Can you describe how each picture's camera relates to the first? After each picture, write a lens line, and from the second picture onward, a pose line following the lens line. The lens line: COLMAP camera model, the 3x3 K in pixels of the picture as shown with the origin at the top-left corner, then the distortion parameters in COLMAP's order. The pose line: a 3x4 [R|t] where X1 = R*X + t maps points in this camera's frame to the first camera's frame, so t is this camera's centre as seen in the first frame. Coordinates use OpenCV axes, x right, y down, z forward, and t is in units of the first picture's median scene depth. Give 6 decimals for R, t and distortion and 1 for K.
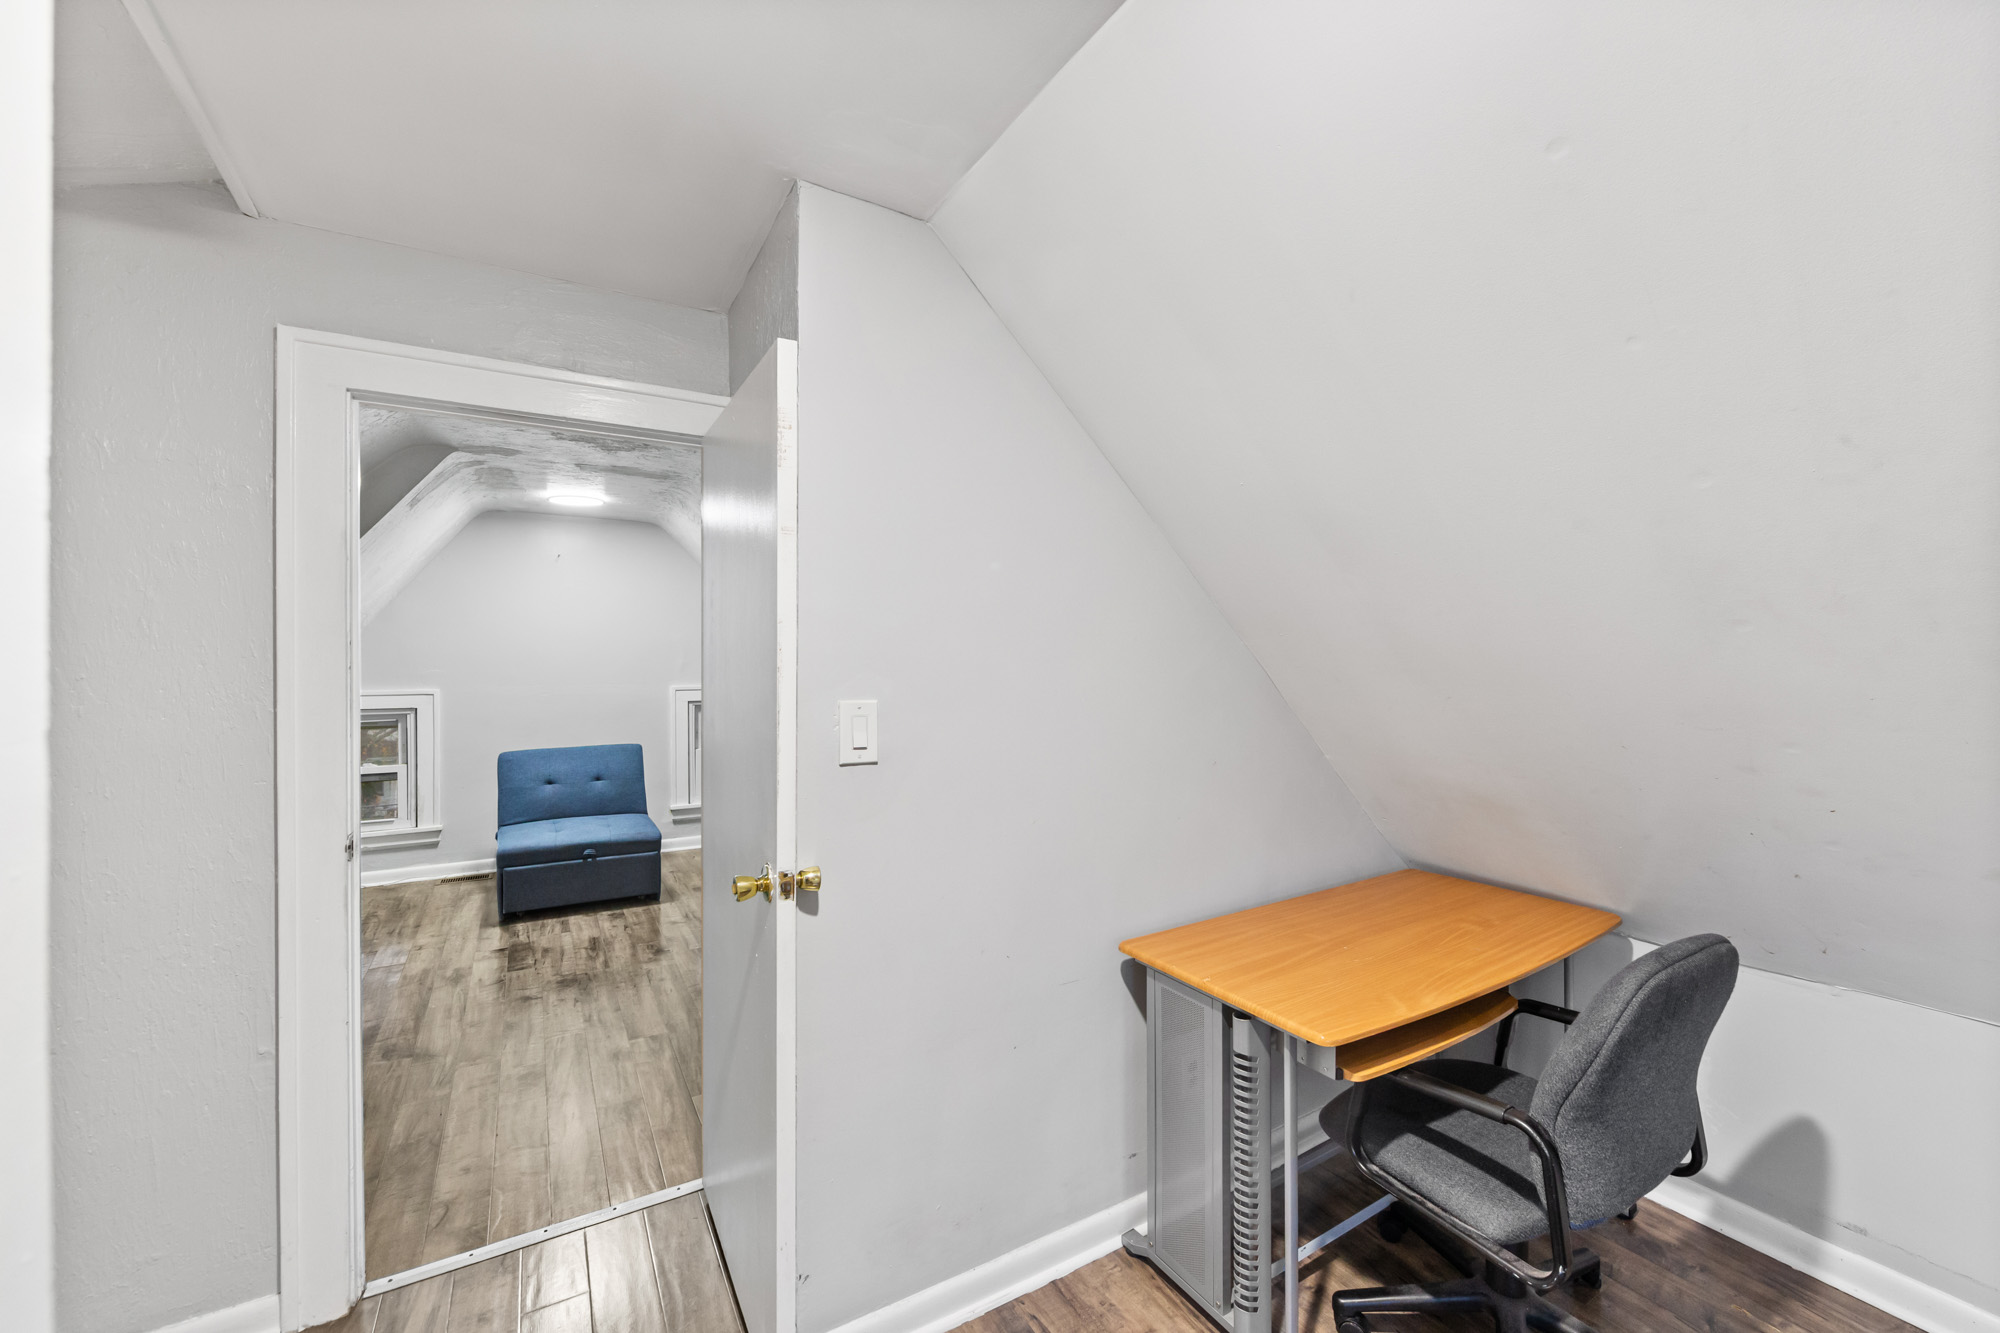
lens RADIAL K [[799.5, 0, 1001.3], [0, 799.5, 665.0], [0, 0, 1]] dist [-0.003596, -0.000022]
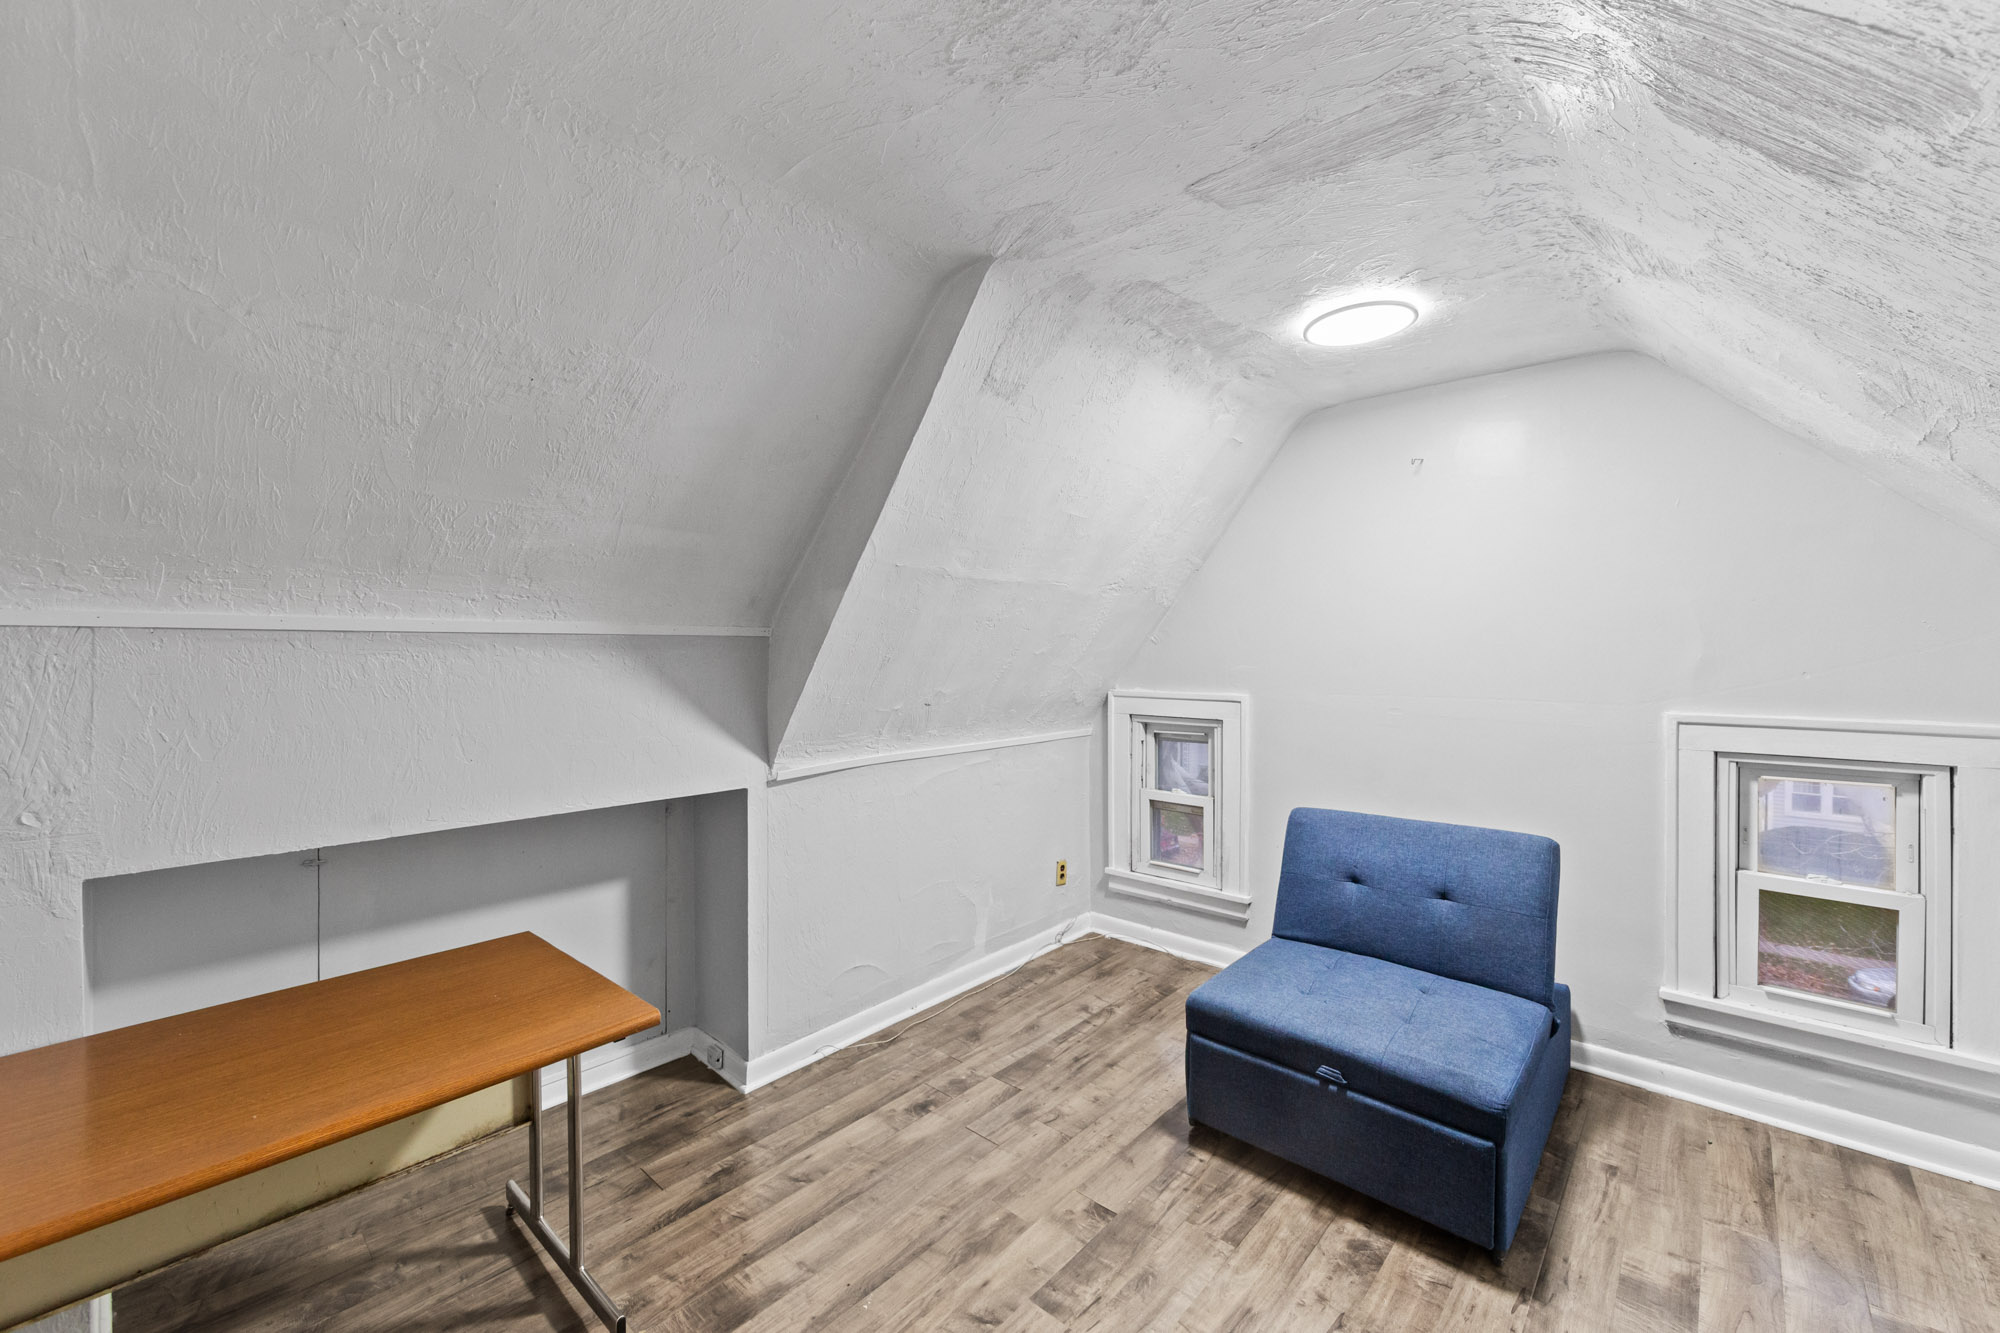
lens RADIAL K [[799.5, 0, 1007.7], [0, 799.5, 651.5], [0, 0, 1]] dist [-0.003596, -0.000022]
pose [[0.289410, 0.003693, -0.957198, -0.124081], [-0.007312, 0.999972, 0.001648, -0.006228], [0.957177, 0.006522, 0.289428, 0.649593]]
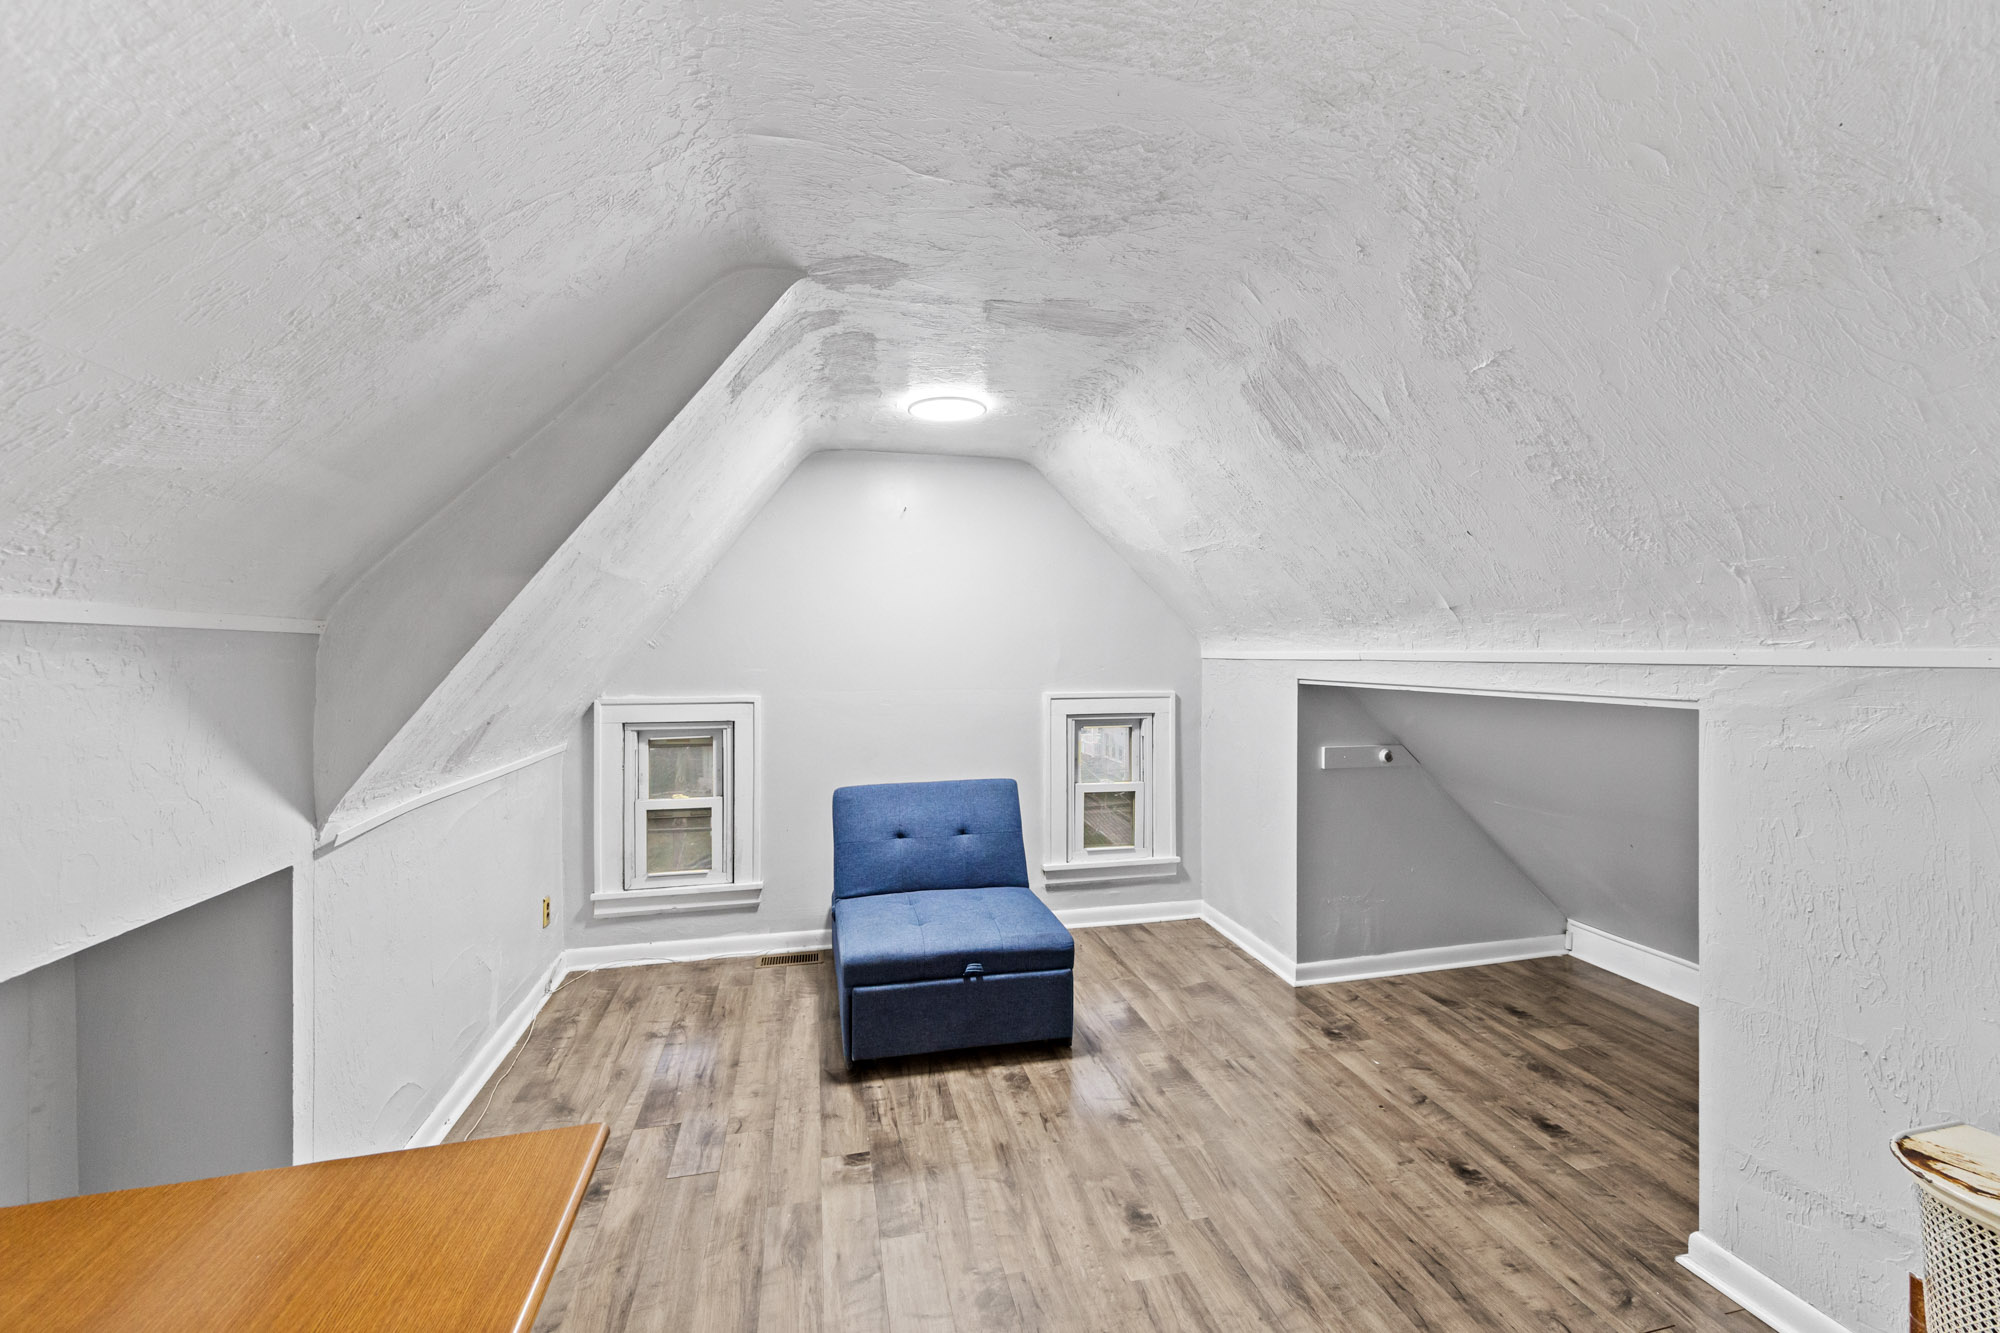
lens RADIAL K [[799.5, 0, 991.9], [0, 799.5, 651.5], [0, 0, 1]] dist [-0.003596, -0.000022]
pose [[0.951094, -0.001136, -0.308900, -0.293748], [-0.002270, 0.999941, -0.010667, -0.002979], [0.308894, 0.010846, 0.951035, 0.391543]]
